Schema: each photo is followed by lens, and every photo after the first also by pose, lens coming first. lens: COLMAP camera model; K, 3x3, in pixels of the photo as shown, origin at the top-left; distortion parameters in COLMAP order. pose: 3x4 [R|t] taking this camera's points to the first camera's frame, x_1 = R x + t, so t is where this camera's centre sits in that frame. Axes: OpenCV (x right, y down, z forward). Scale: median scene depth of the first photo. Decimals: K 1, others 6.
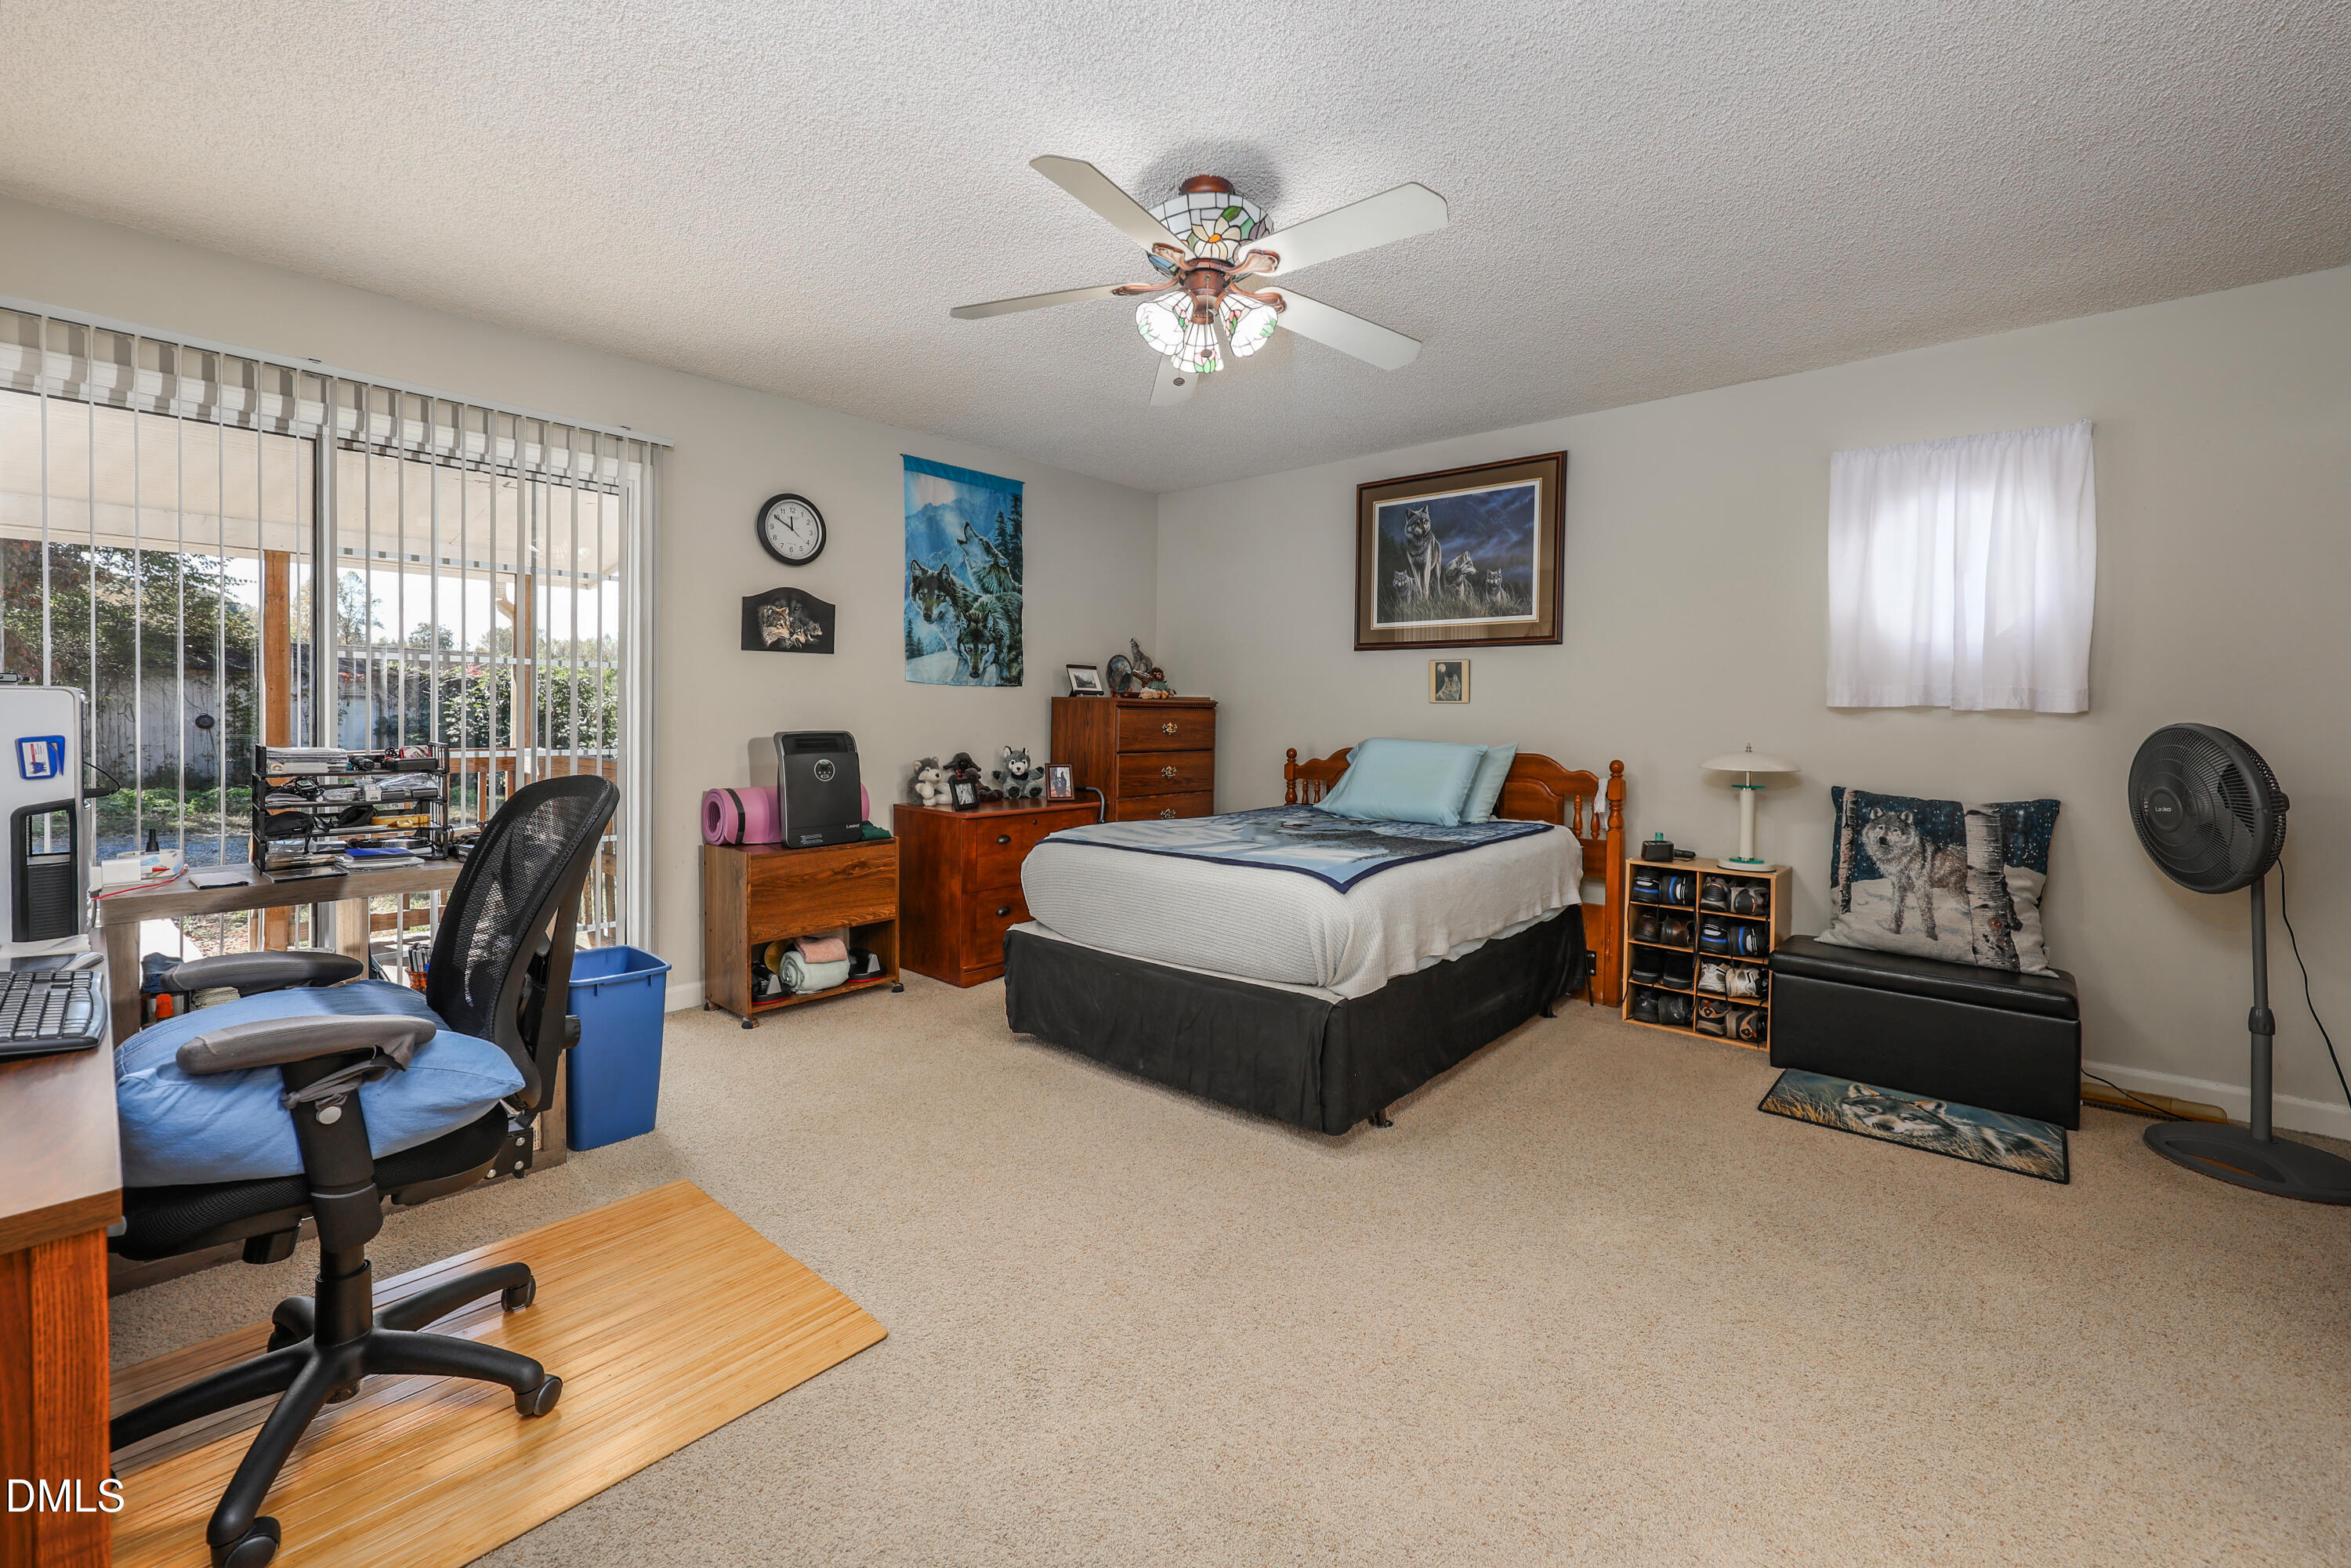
lens RADIAL K [[986.0, 0, 1172.5], [0, 986.0, 737.0], [0, 0, 1]] dist [-0.001057, -0.000240]
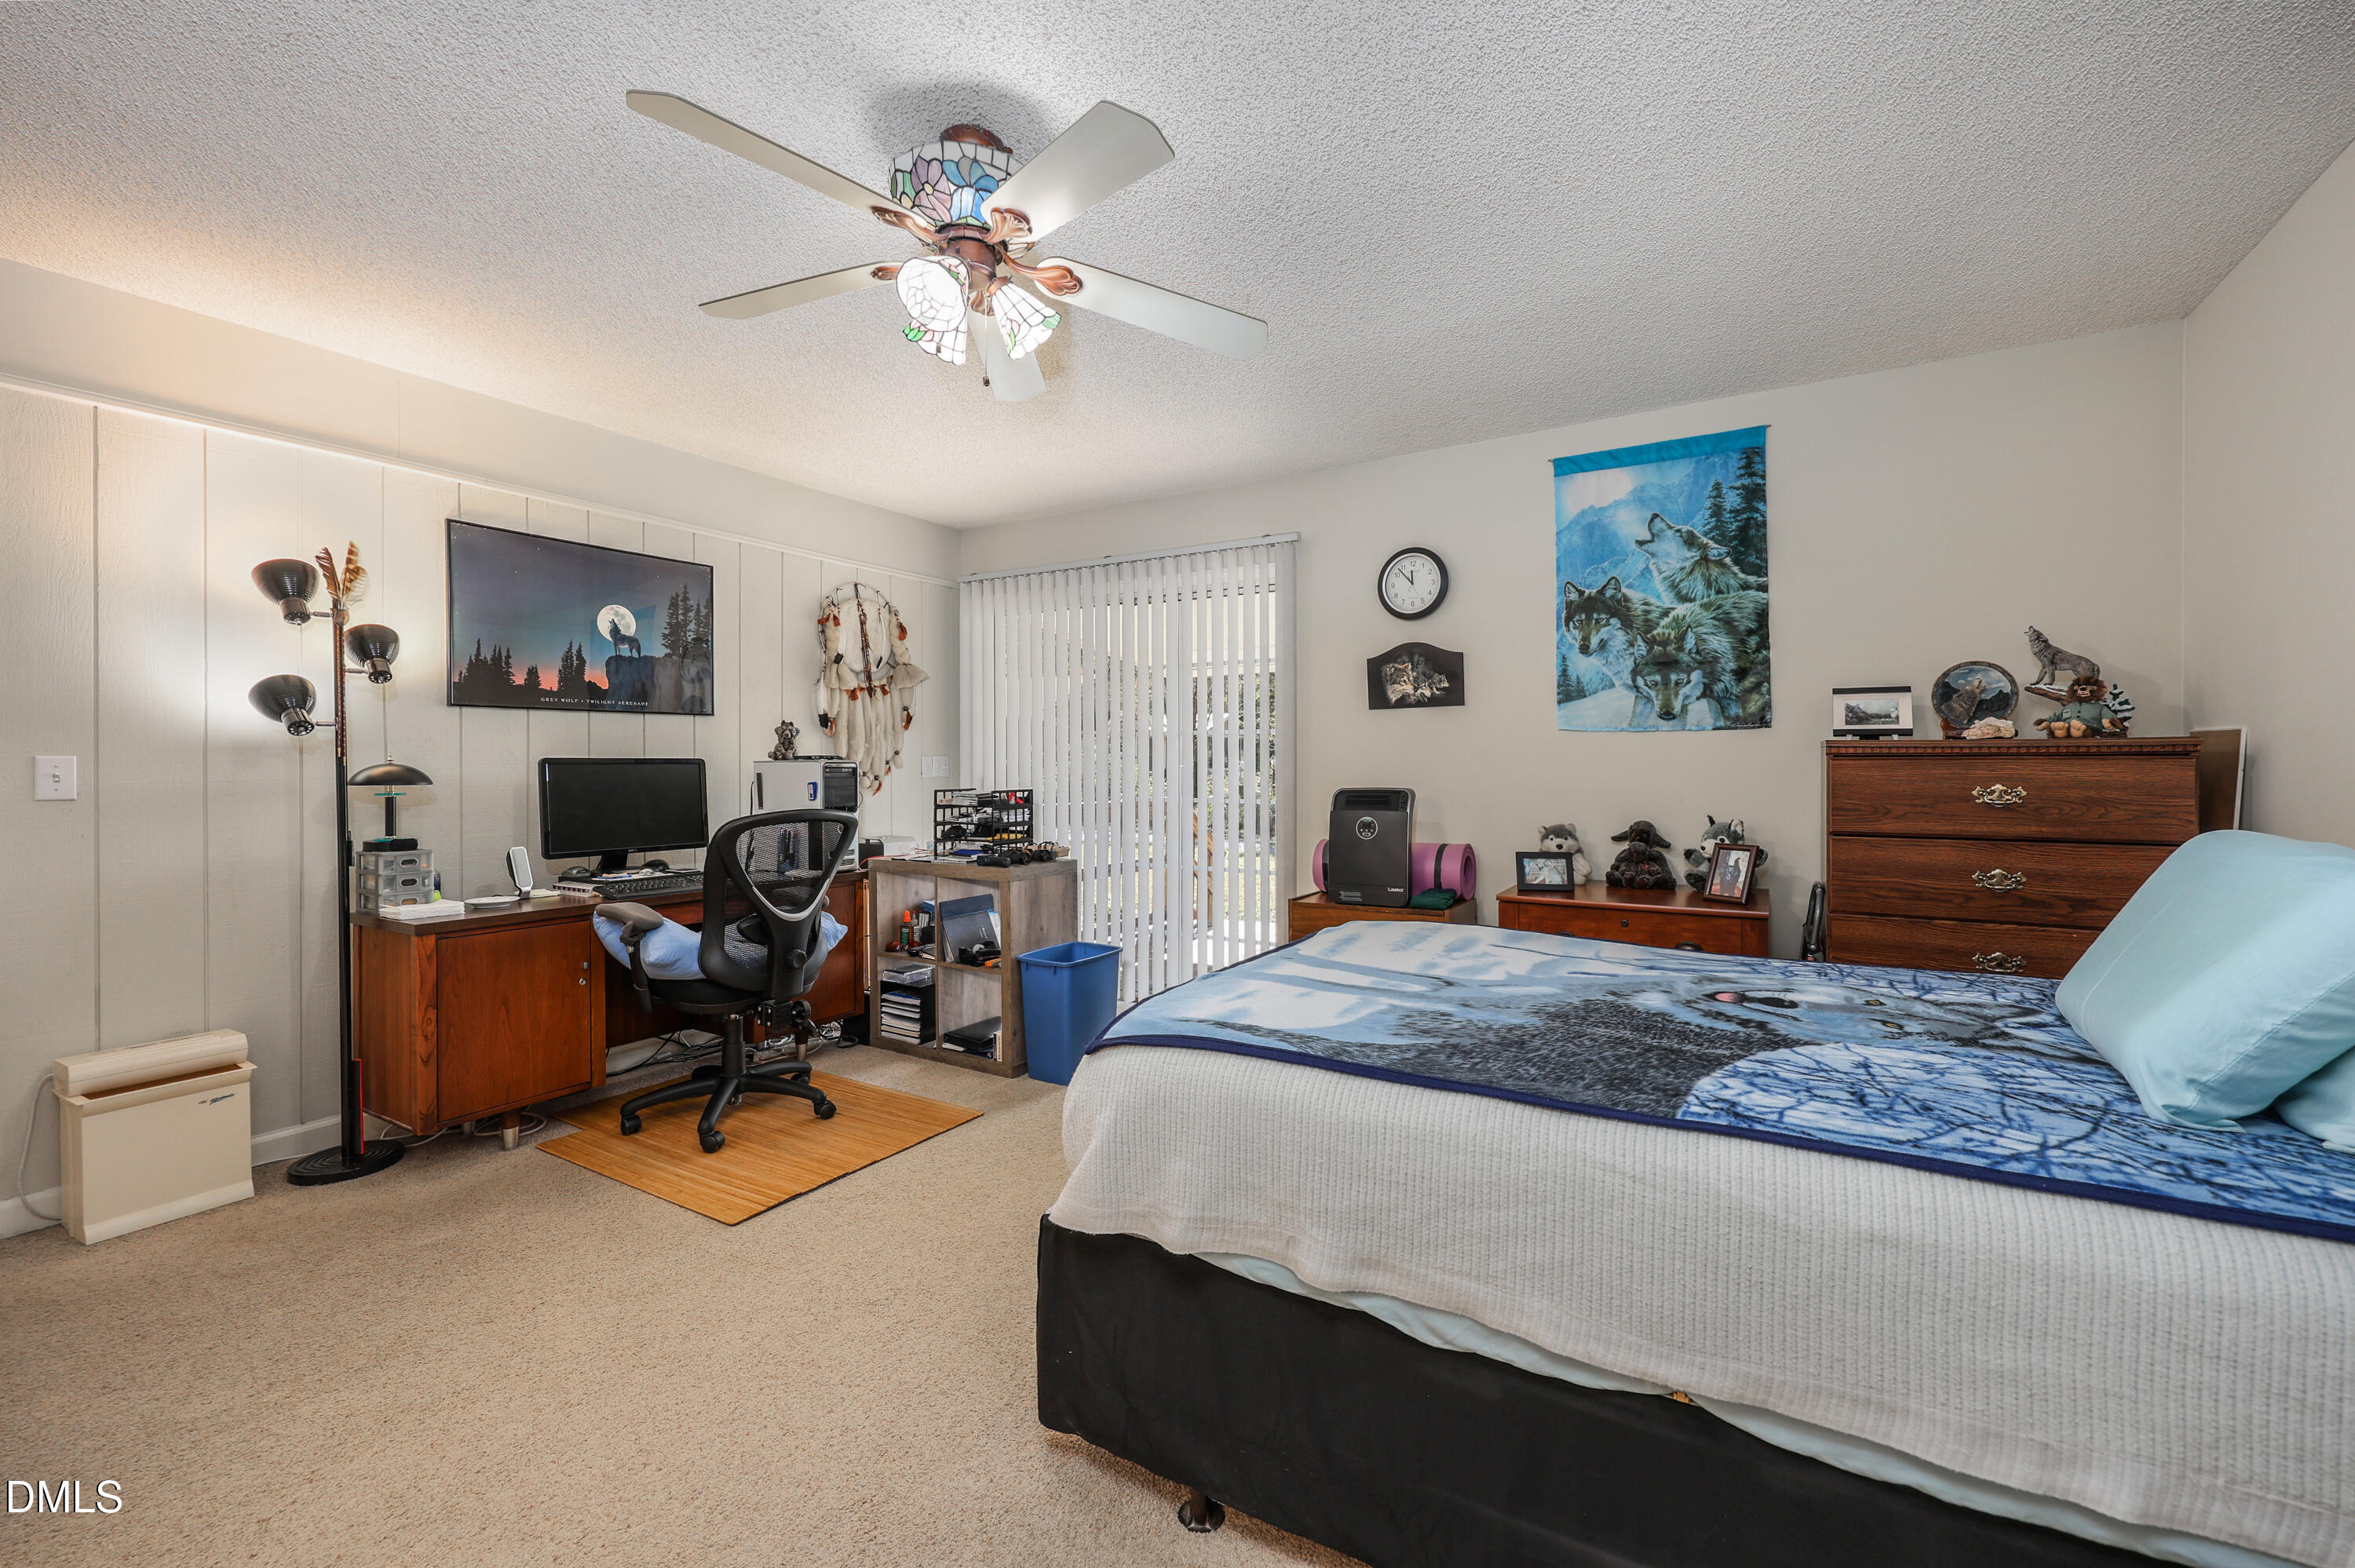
lens RADIAL K [[941.5, 0, 1180.1], [0, 941.5, 766.4], [0, 0, 1]] dist [-0.000730, -0.000067]
pose [[0.182974, -0.008959, -0.983077, 0.427033], [-0.020459, 0.999707, -0.012919, -0.009174], [0.982905, 0.022477, 0.182737, 0.520382]]
